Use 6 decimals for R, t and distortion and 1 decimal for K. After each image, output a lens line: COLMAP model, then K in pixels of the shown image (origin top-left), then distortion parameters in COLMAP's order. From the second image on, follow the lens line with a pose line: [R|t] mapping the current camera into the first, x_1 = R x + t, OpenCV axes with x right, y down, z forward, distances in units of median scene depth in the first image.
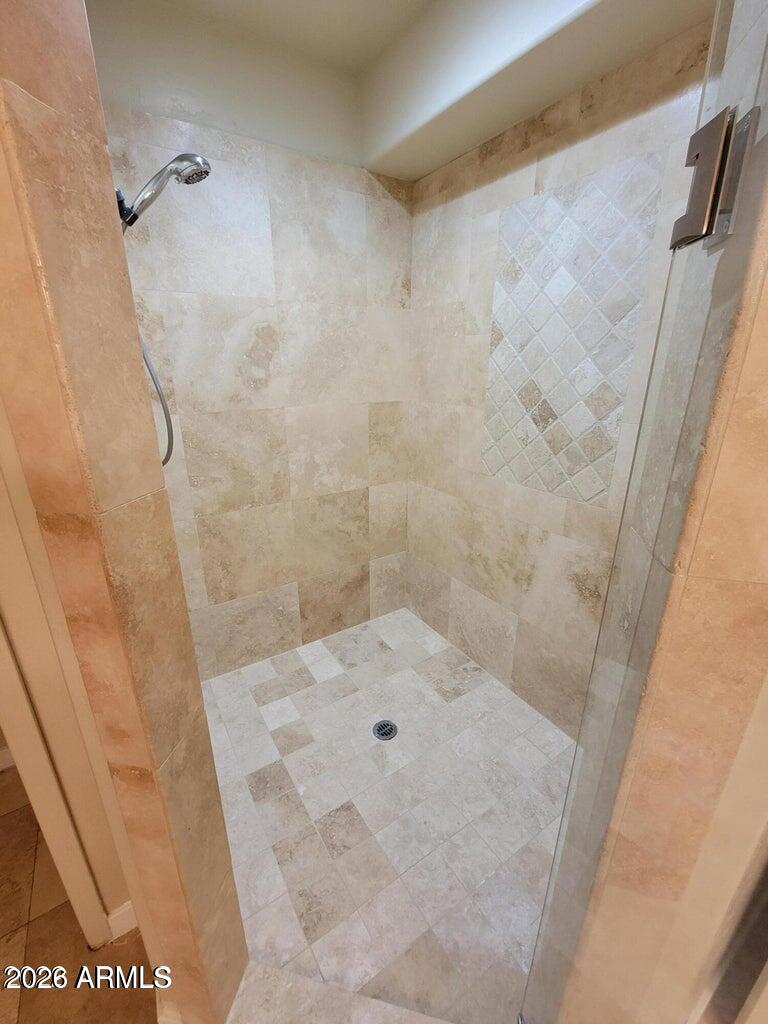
lens RADIAL K [[420.1, 0, 375.6], [0, 420.1, 508.2], [0, 0, 1]] dist [0.002755, -0.004743]
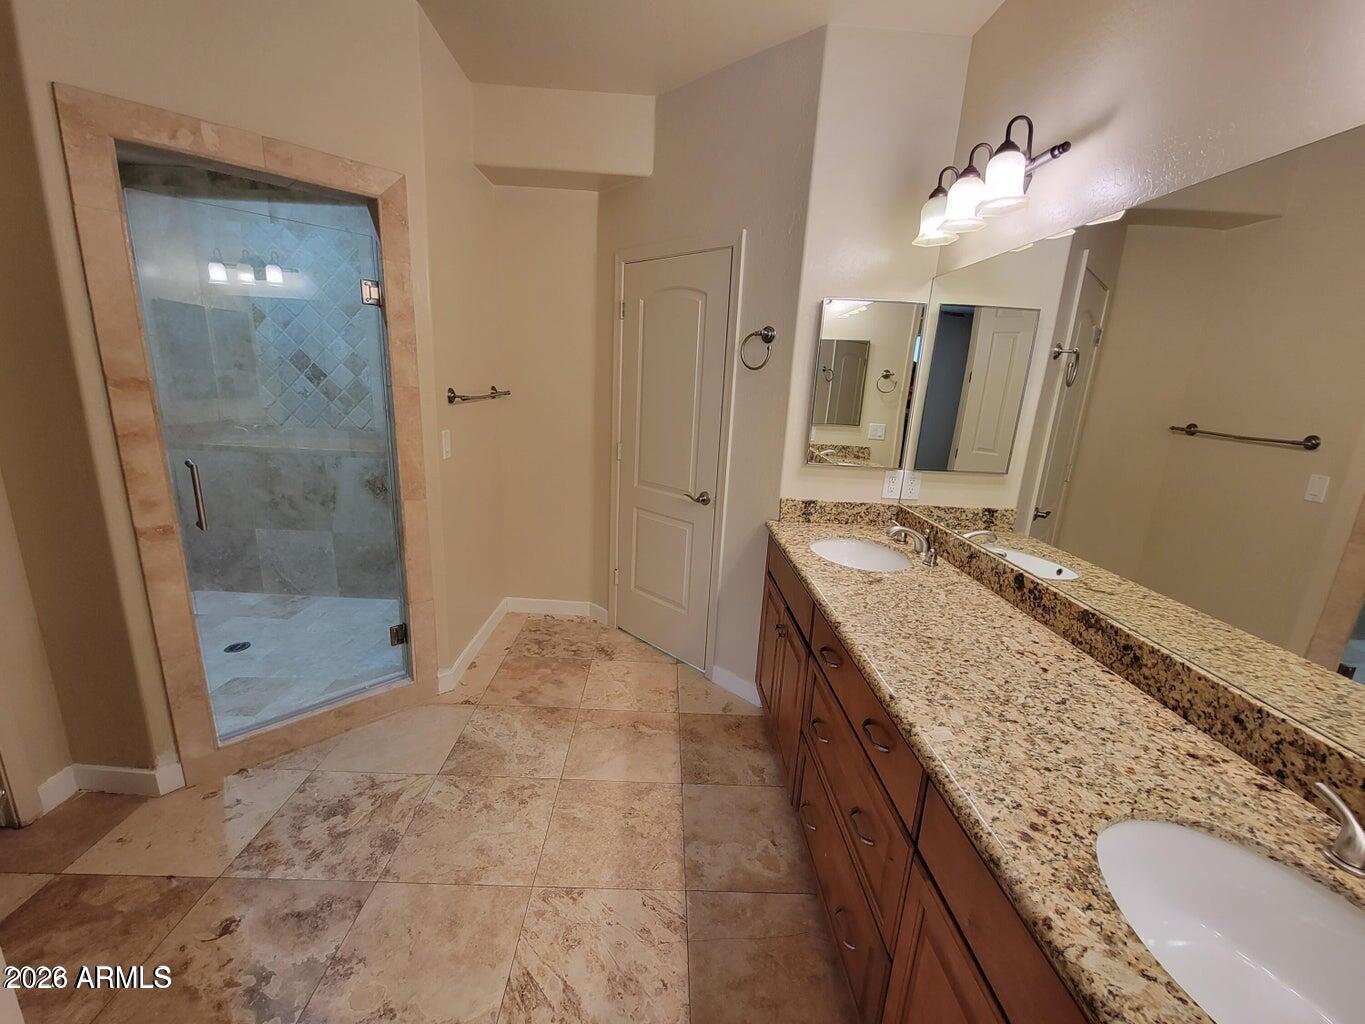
lens RADIAL K [[560.0, 0, 678.4], [0, 560.0, 520.5], [0, 0, 1]] dist [0.002755, -0.004743]
pose [[0.528835, -0.179351, 0.829558, -0.502574], [0.226559, 0.971781, 0.065670, 0.338247], [-0.817927, 0.153215, 0.554545, -0.806326]]
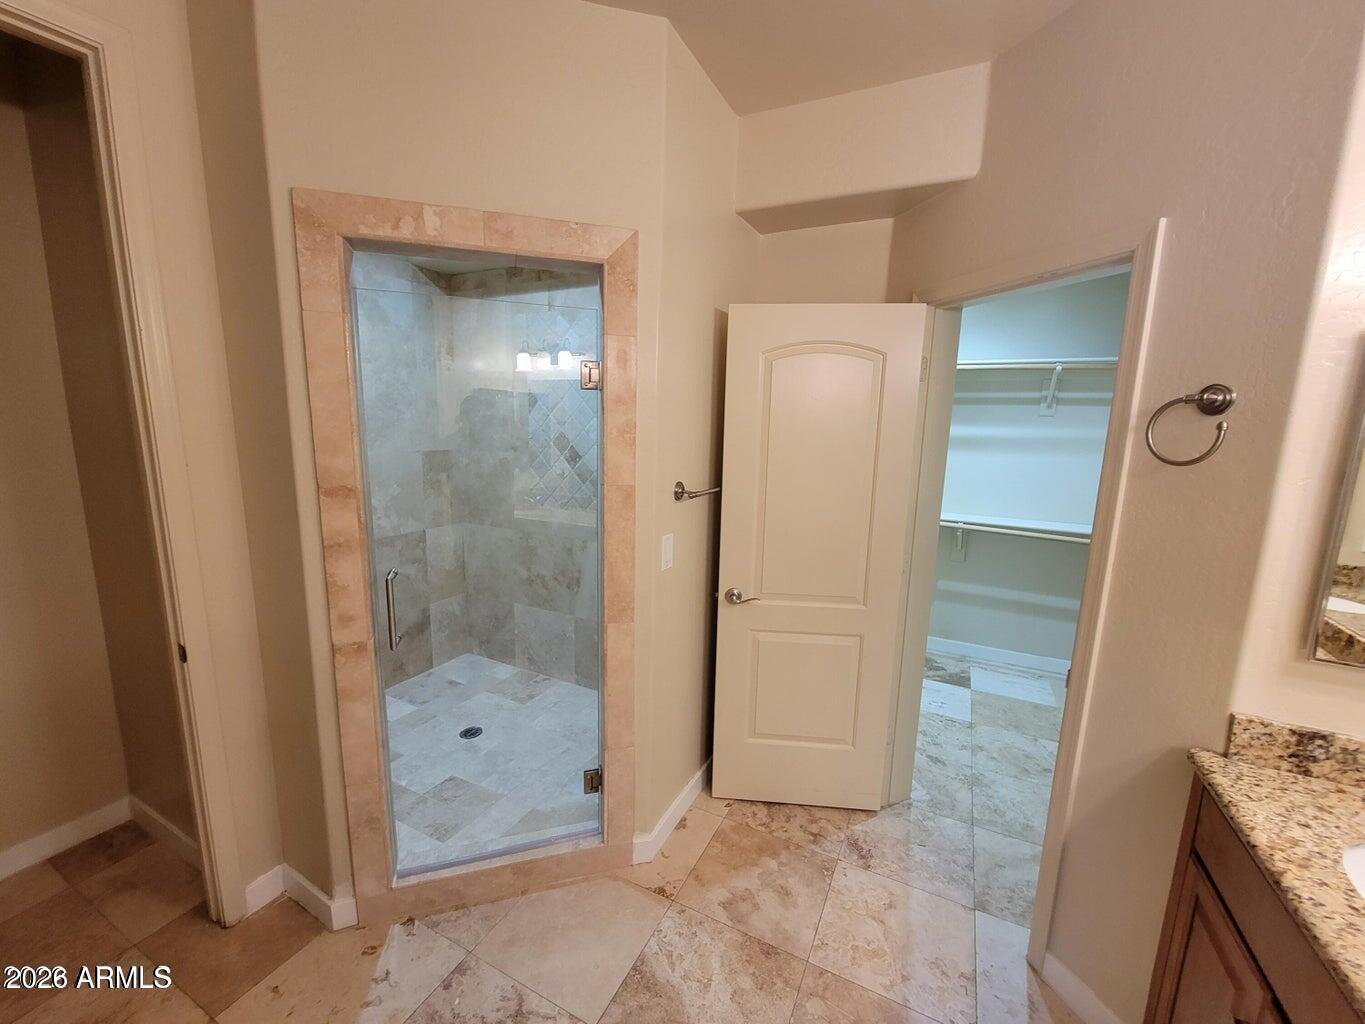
lens RADIAL K [[560.0, 0, 678.4], [0, 560.0, 520.5], [0, 0, 1]] dist [0.002755, -0.004743]
pose [[0.864708, -0.062905, 0.498320, -0.192516], [0.137975, 0.983708, -0.115243, 0.203809], [-0.482952, 0.168408, 0.859300, -0.595261]]
